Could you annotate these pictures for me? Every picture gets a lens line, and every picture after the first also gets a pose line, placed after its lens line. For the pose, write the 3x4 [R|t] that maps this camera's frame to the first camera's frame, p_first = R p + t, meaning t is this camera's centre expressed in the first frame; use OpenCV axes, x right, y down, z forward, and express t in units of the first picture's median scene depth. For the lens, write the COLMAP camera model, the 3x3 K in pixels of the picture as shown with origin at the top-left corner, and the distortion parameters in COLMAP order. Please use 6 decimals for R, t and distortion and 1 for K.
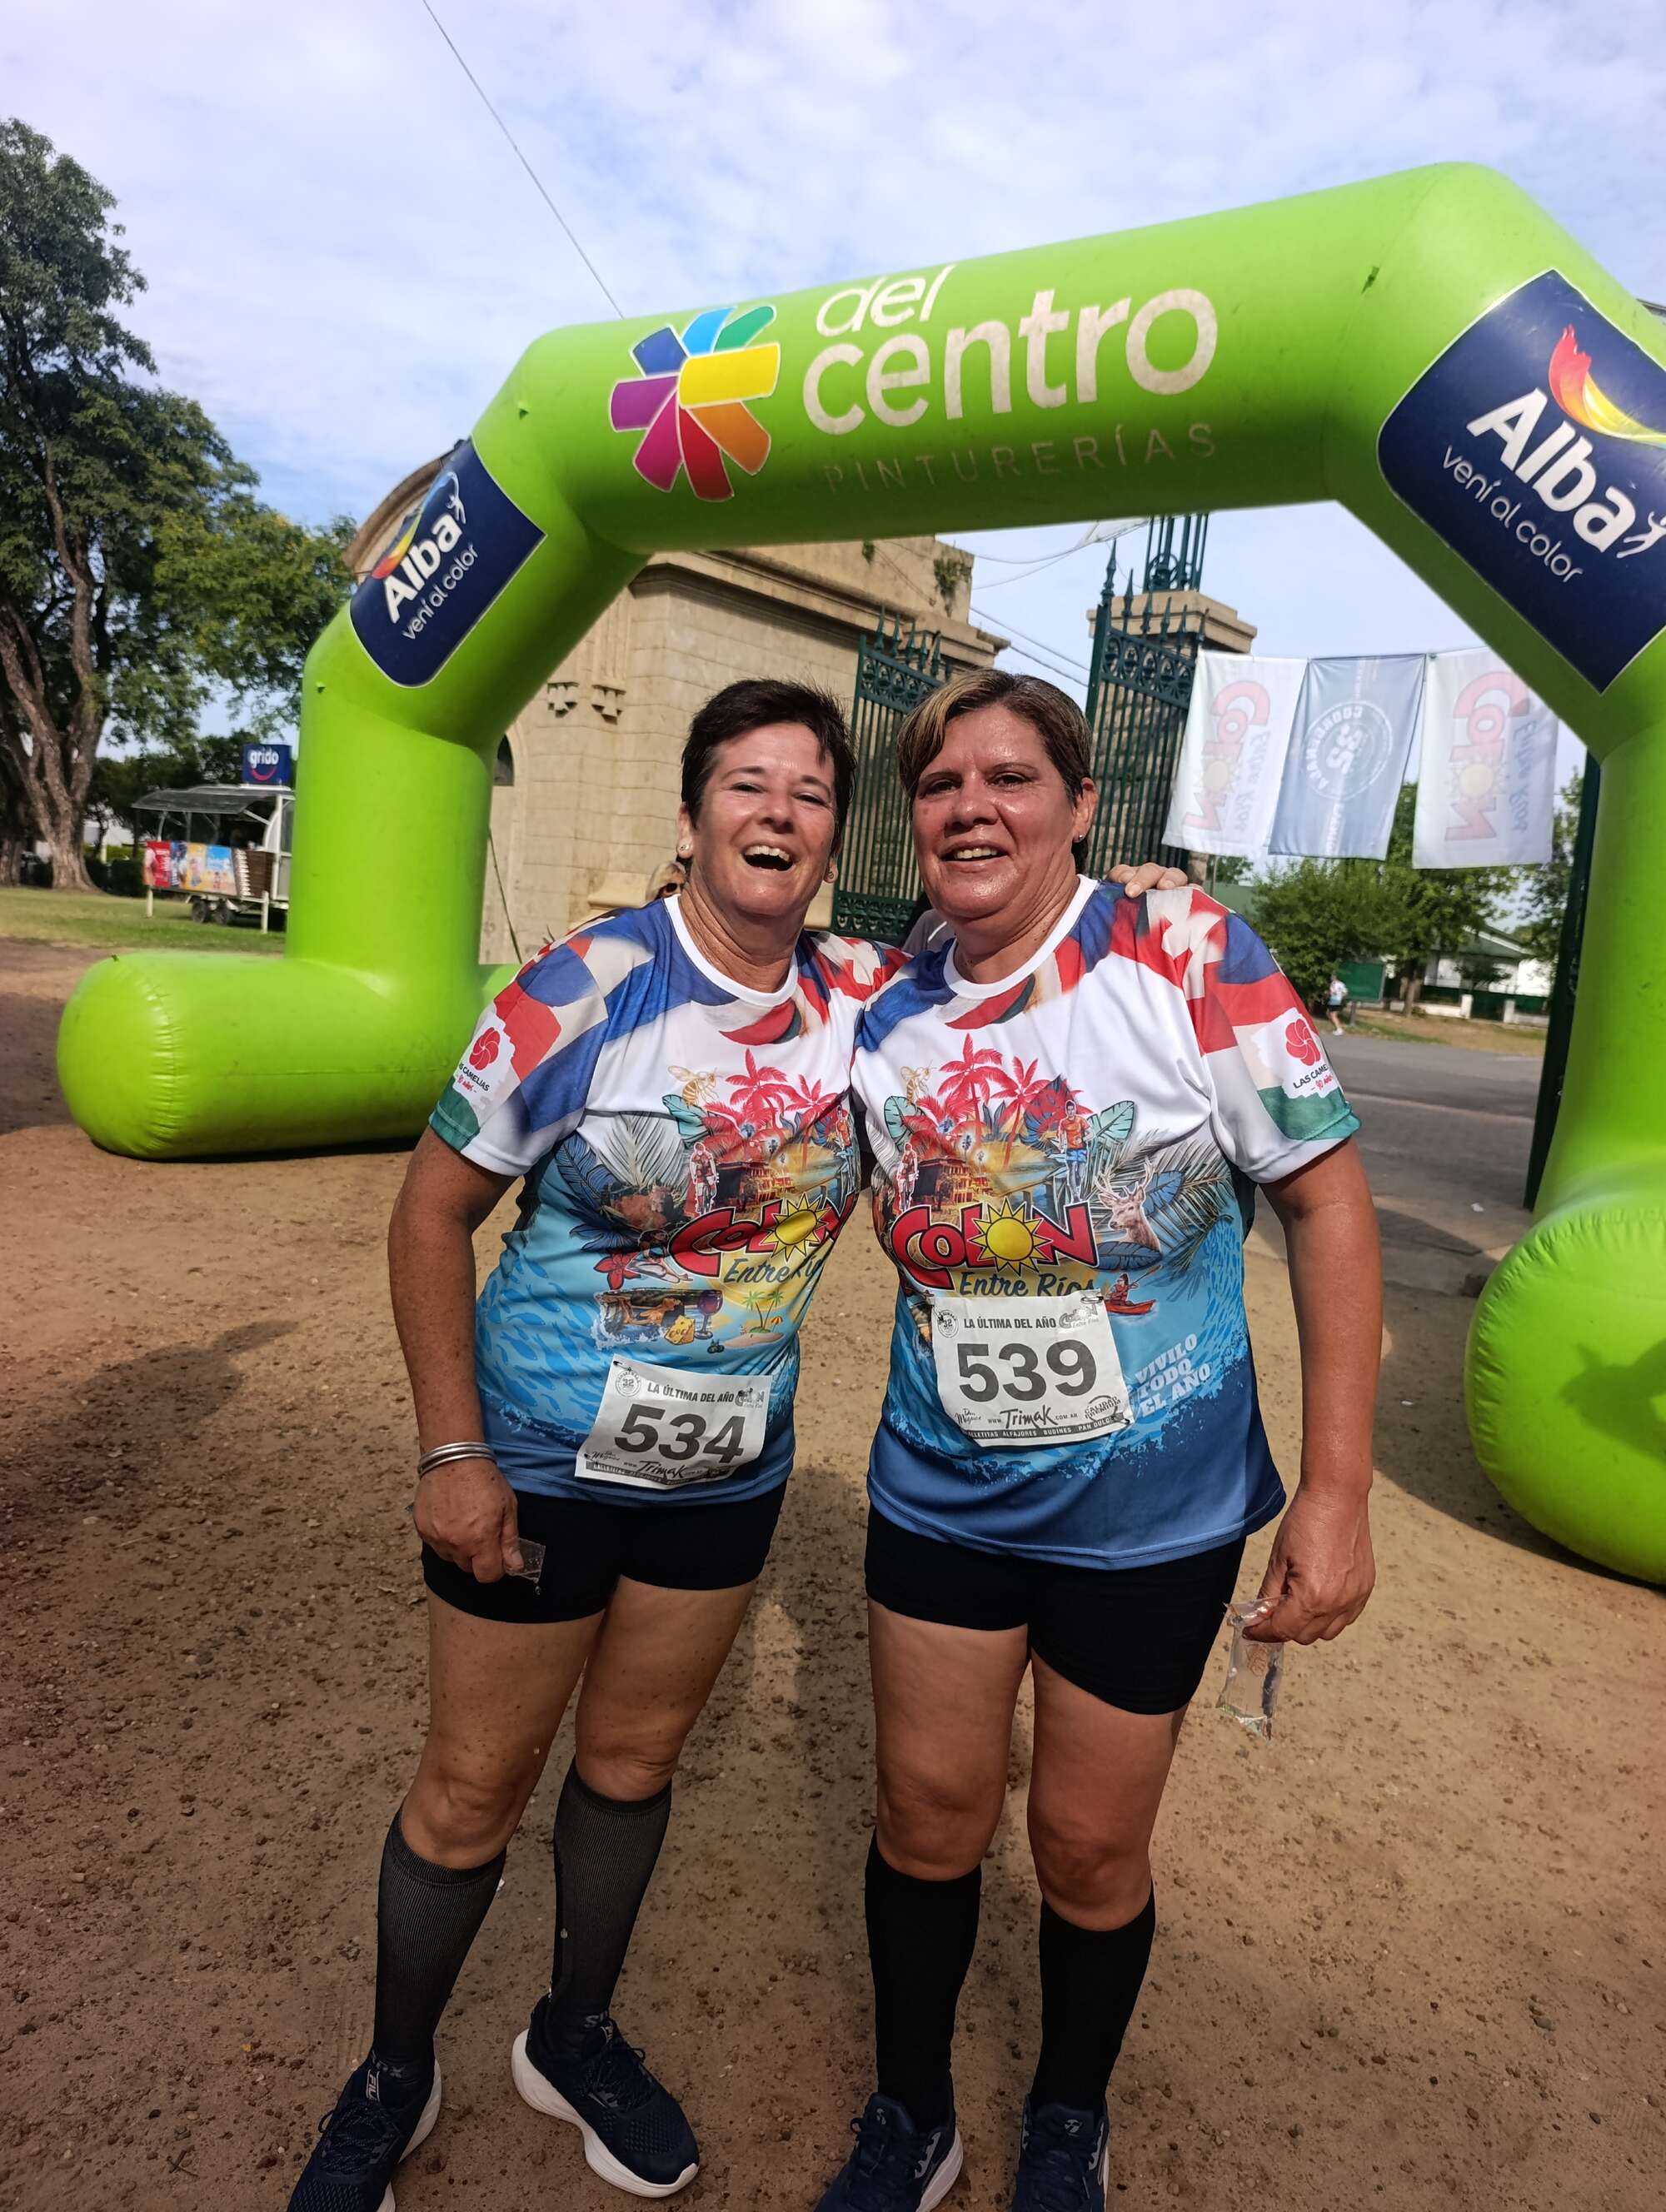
lens RADIAL K [[1512.3, 0, 845.5], [0, 1512.3, 1096.7], [0, 0, 1]] dist [0.026067, -0.037137]
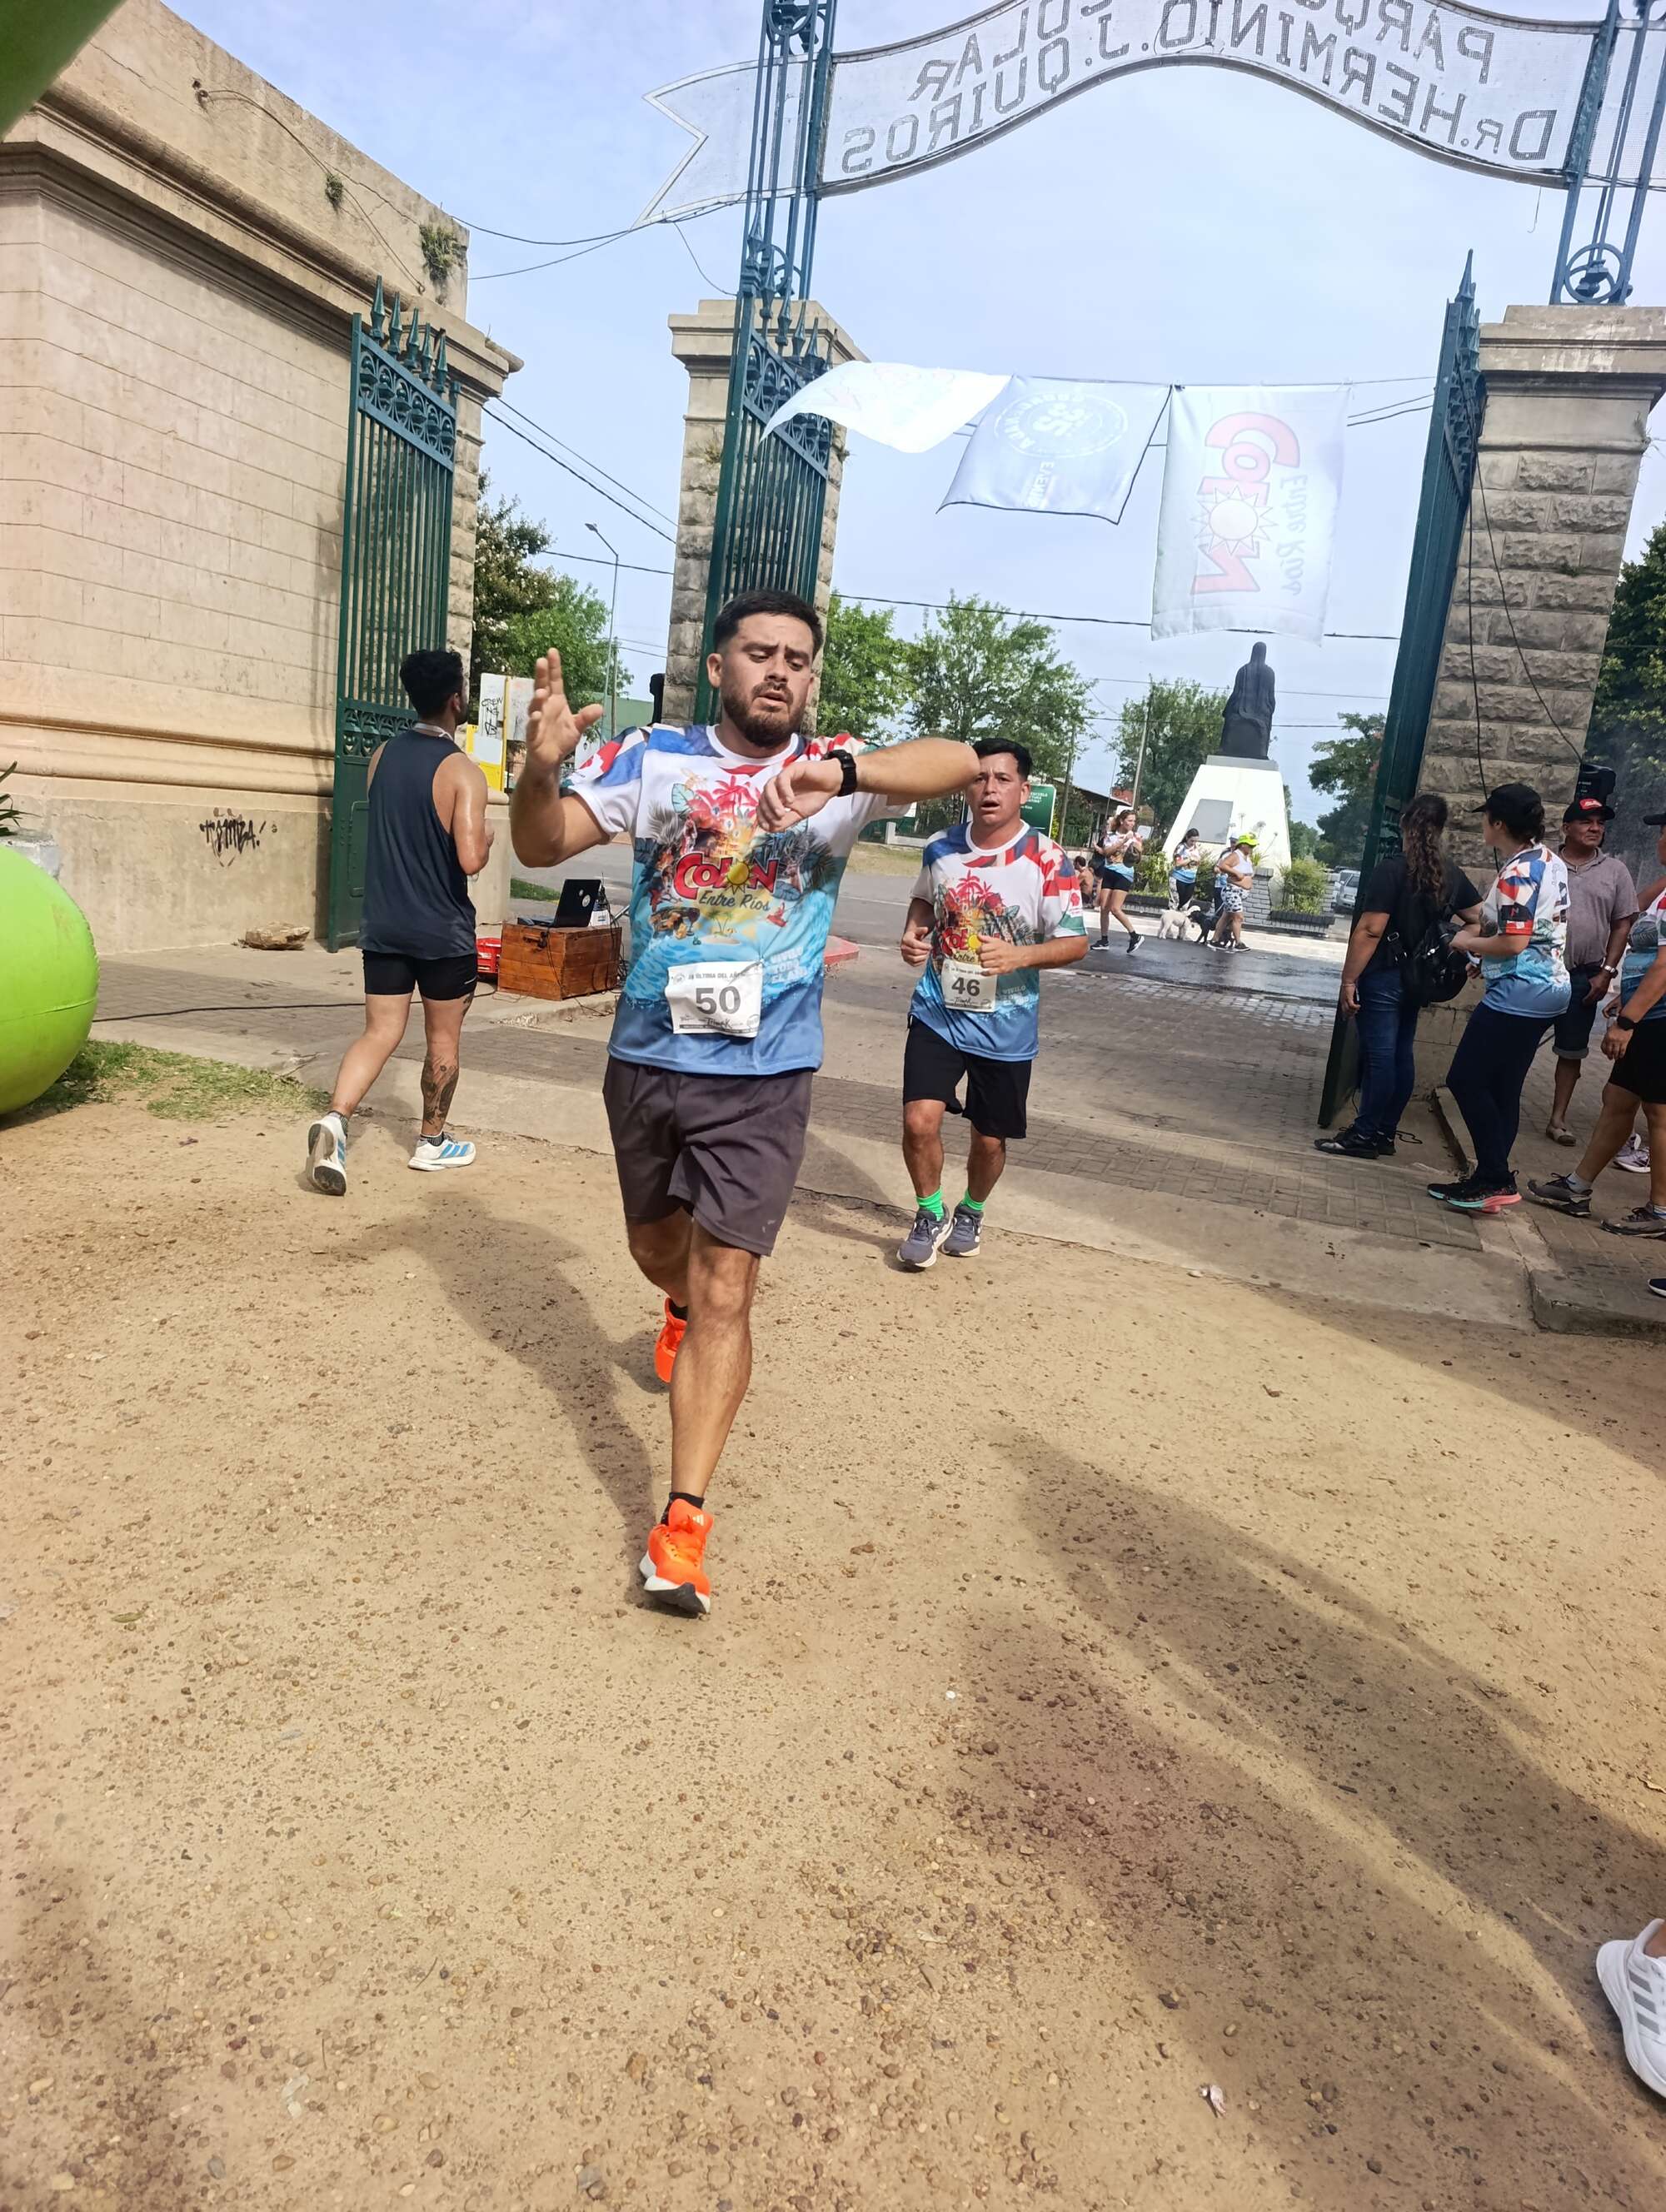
lens RADIAL K [[1523.6, 0, 816.4], [0, 1523.6, 1139.0], [0, 0, 1]] dist [0.013364, -0.026888]
pose [[0.926944, -0.078286, 0.366942, -0.080197], [0.024814, 0.988640, 0.148242, -0.036821], [-0.374379, -0.128307, 0.918356, 0.259871]]
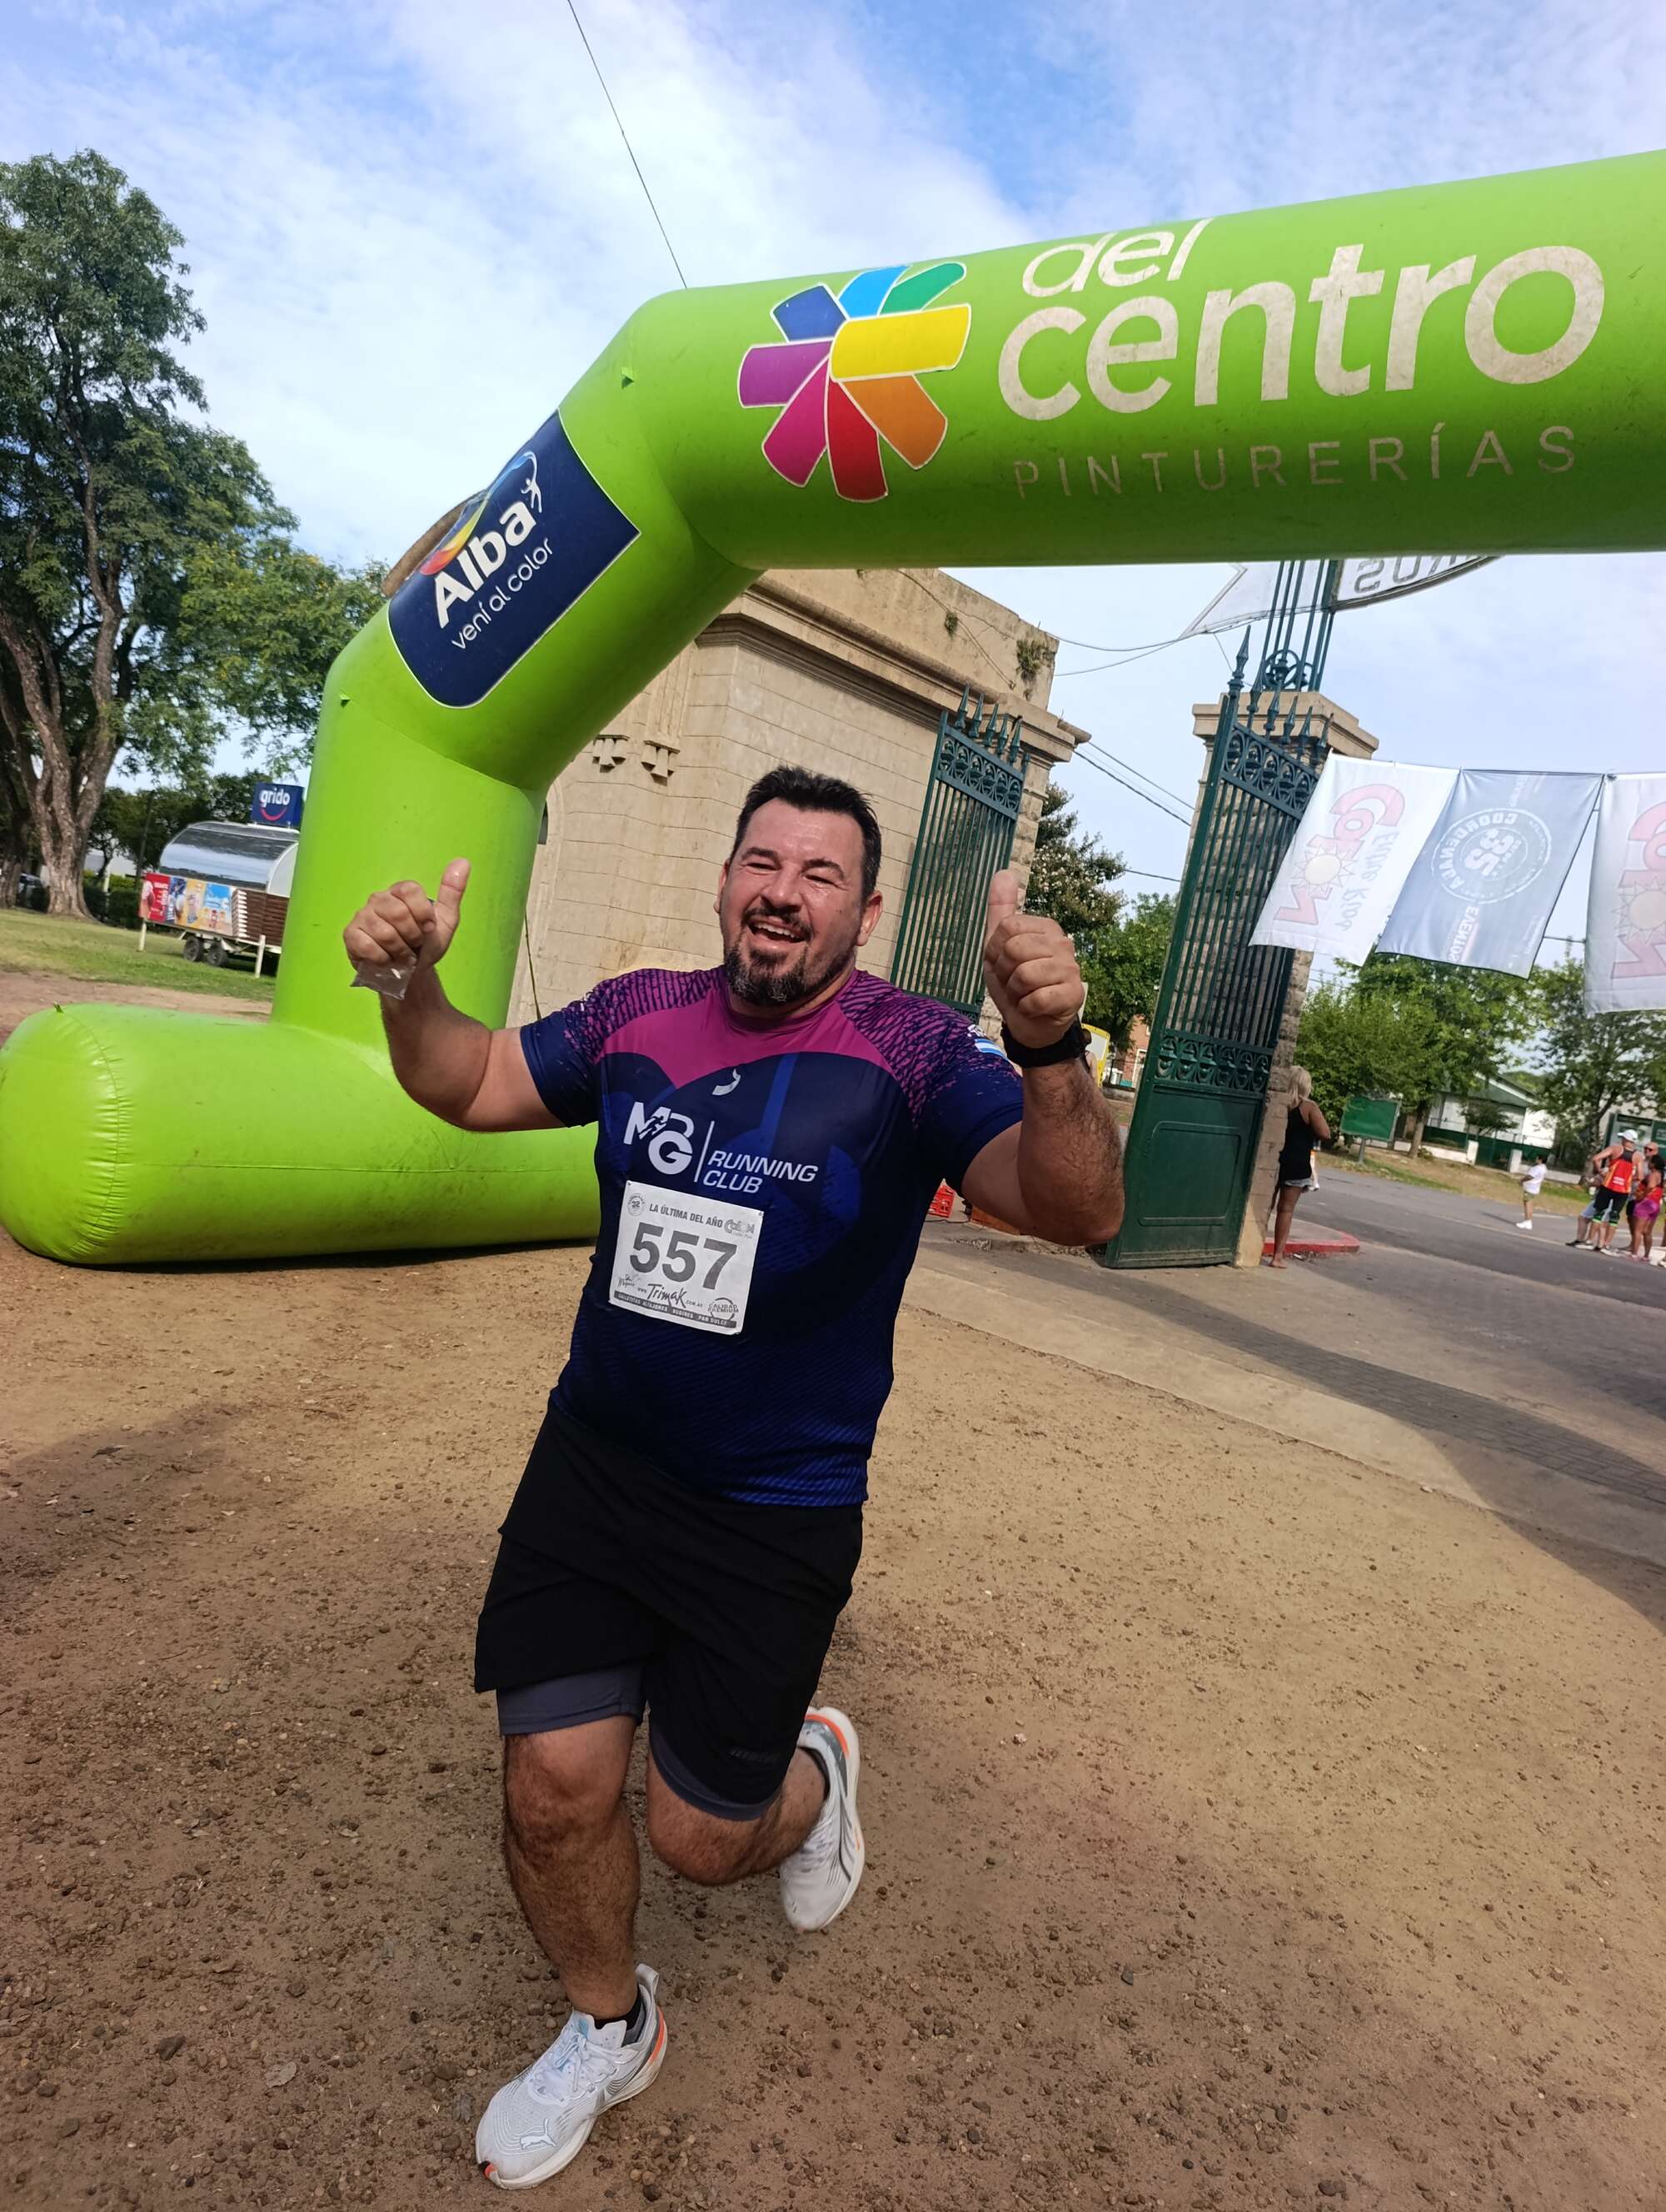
lens RADIAL K [[1523.0, 0, 818.5], [0, 1523.0, 1095.8], [0, 0, 1]] dist [0.020501, -0.038806]
pose [[0.996420, 0.084053, -0.009046, -0.037246], [-0.084442, 0.994679, -0.059017, -0.016961], [0.004038, 0.059570, 0.998216, 0.109268]]
